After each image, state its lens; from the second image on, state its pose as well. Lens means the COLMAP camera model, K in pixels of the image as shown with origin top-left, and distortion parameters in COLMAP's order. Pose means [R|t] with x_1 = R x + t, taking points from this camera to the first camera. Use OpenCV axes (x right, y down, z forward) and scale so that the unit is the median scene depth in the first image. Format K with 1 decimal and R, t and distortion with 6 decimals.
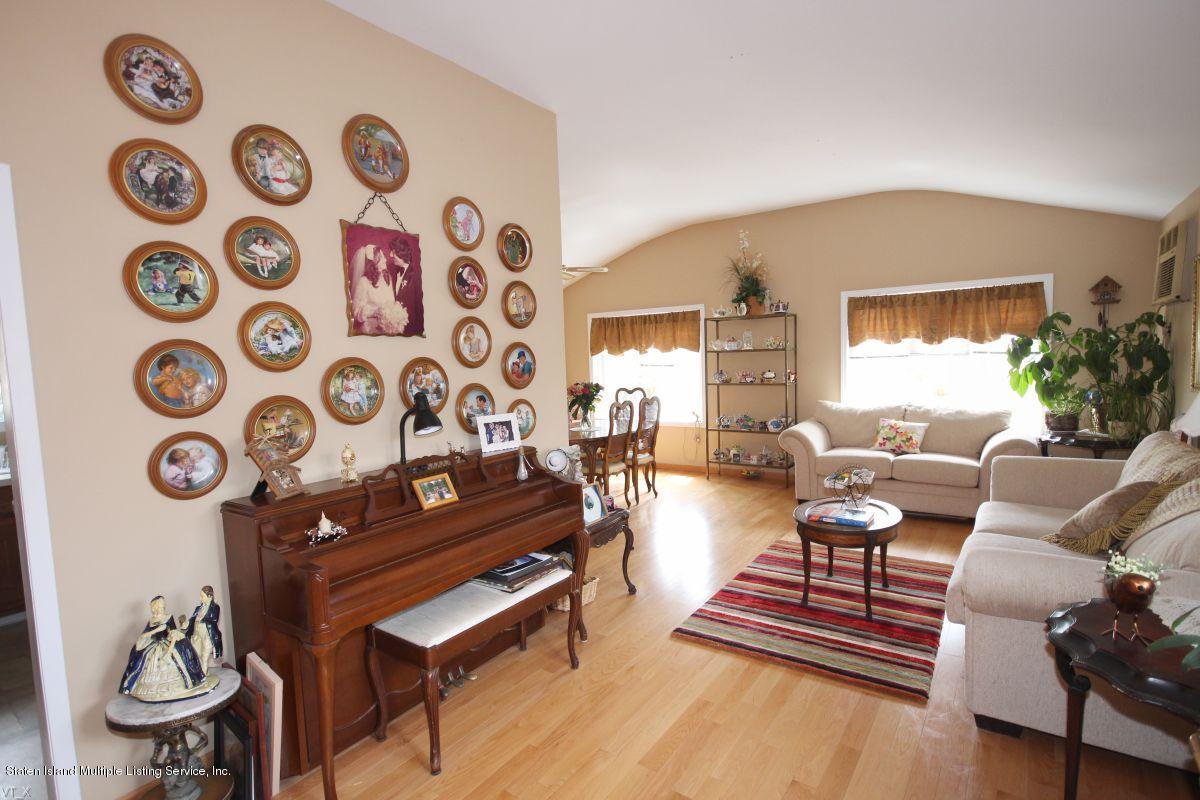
lens RADIAL K [[584.5, 0, 600.0], [0, 584.5, 400.0], [0, 0, 1]] dist [0.002898, -0.000124]
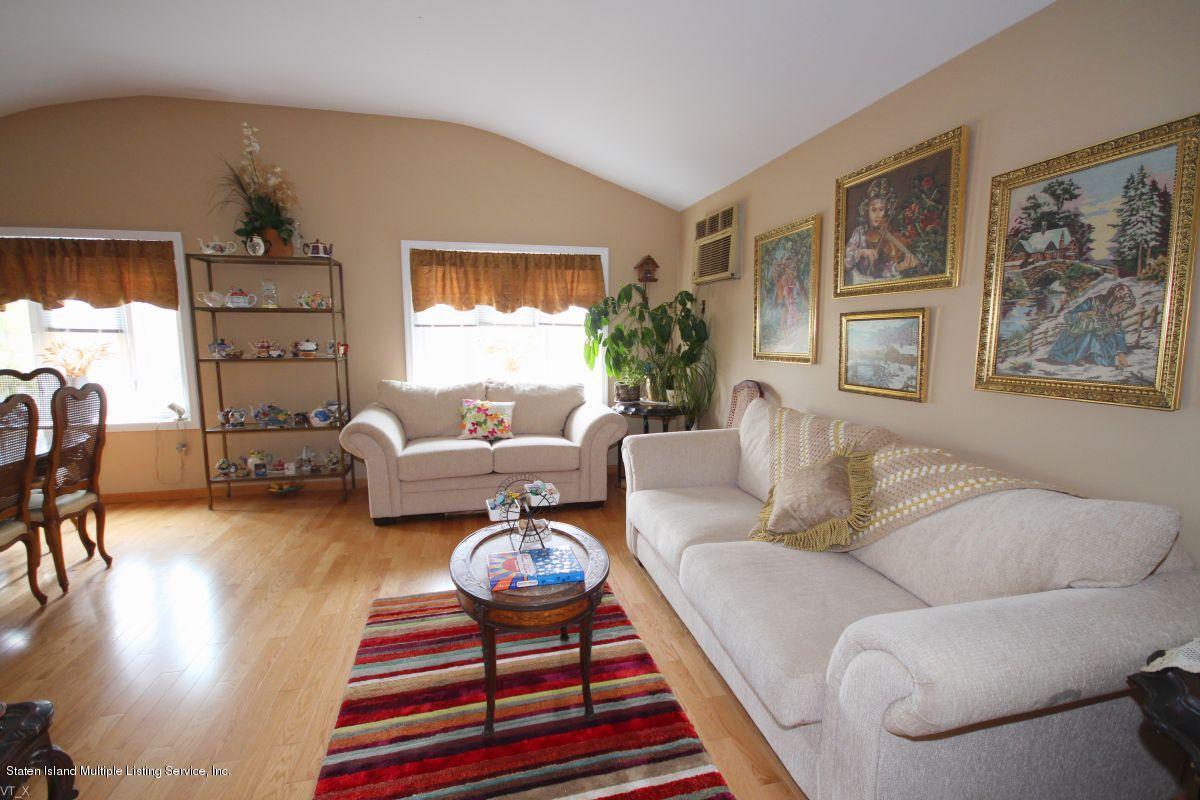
lens RADIAL K [[555.5, 0, 600.7], [0, 555.5, 401.3], [0, 0, 1]] dist [0.017854, -0.013343]
pose [[0.658960, -0.064608, 0.749398, 0.017574], [0.032810, 0.997825, 0.057176, -0.003938], [-0.751462, -0.013088, 0.659646, 0.321366]]
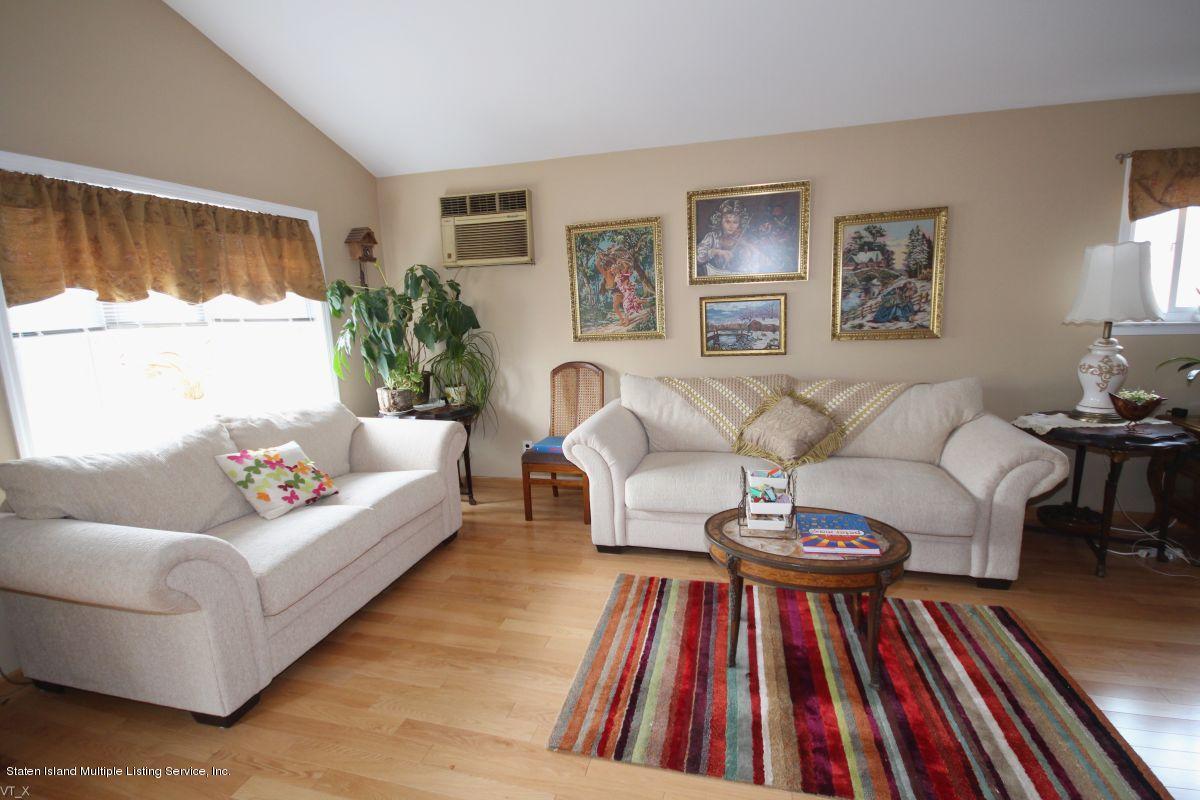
lens RADIAL K [[555.7, 0, 603.5], [0, 555.7, 399.8], [0, 0, 1]] dist [0.002595, -0.000545]
pose [[-0.349923, -0.120277, 0.929025, -0.038848], [0.113468, 0.978979, 0.169483, -0.051899], [-0.929881, 0.164721, -0.328920, 0.818994]]
